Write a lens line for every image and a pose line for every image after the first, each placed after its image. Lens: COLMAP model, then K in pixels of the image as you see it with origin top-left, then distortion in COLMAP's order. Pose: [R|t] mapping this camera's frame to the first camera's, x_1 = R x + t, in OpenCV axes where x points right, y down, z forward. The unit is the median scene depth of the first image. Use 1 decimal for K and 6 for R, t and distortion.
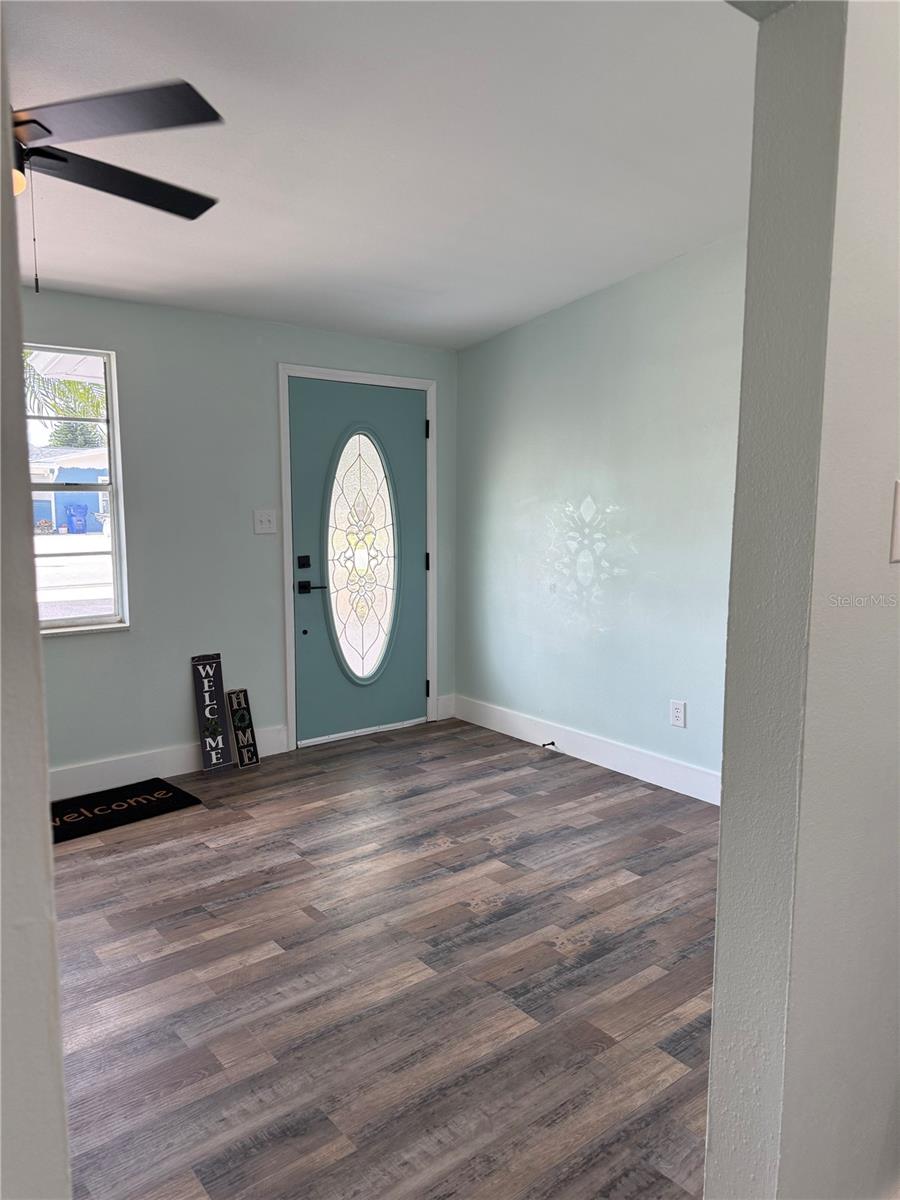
lens RADIAL K [[838.1, 0, 450.5], [0, 838.1, 602.1], [0, 0, 1]] dist [0.049293, -0.058567]
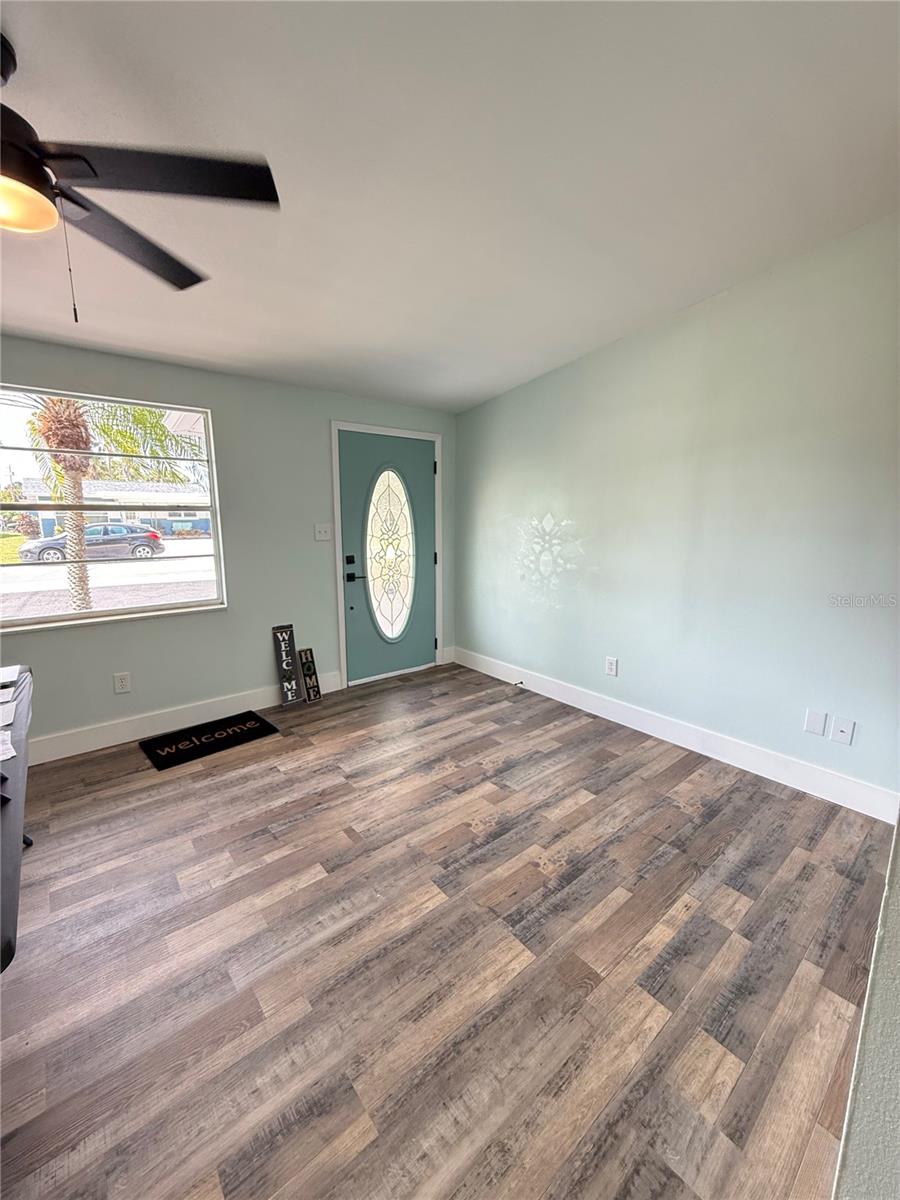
lens RADIAL K [[475.9, 0, 450.3], [0, 475.9, 602.2], [0, 0, 1]] dist [0.000557, 0.000329]
pose [[0.999967, -0.003335, 0.007397, -0.013112], [0.002923, 0.998474, 0.055147, -0.029093], [-0.007569, -0.055124, 0.998451, 0.258831]]
